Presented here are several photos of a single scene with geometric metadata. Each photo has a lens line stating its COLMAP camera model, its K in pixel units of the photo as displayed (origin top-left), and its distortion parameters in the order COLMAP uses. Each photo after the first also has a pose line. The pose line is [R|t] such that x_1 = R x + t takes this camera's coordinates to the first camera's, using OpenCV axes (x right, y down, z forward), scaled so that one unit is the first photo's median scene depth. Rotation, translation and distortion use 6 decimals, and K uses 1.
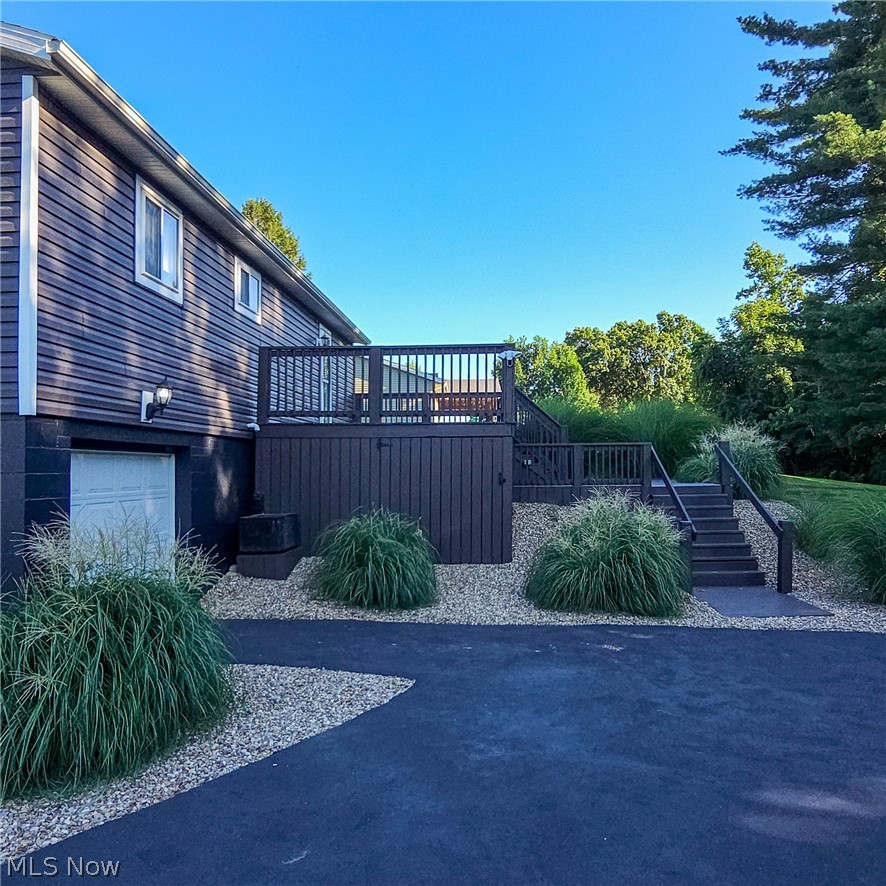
lens RADIAL K [[730.9, 0, 445.0], [0, 730.9, 447.3], [0, 0, 1]] dist [-0.006485, 0.000624]
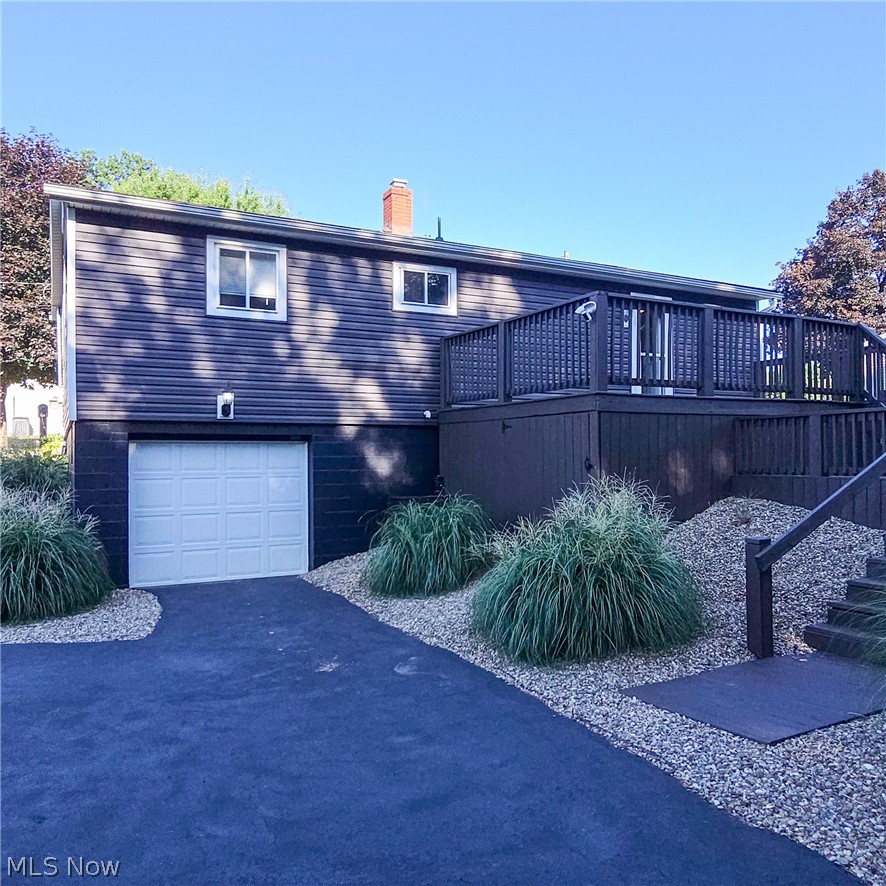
lens RADIAL K [[730.9, 0, 445.3], [0, 730.9, 438.3], [0, 0, 1]] dist [-0.006485, 0.000624]
pose [[0.539247, -0.031348, -0.841564, 1.025231], [0.031699, 0.999354, -0.016914, 0.040214], [0.841551, -0.017556, 0.539893, 0.703149]]
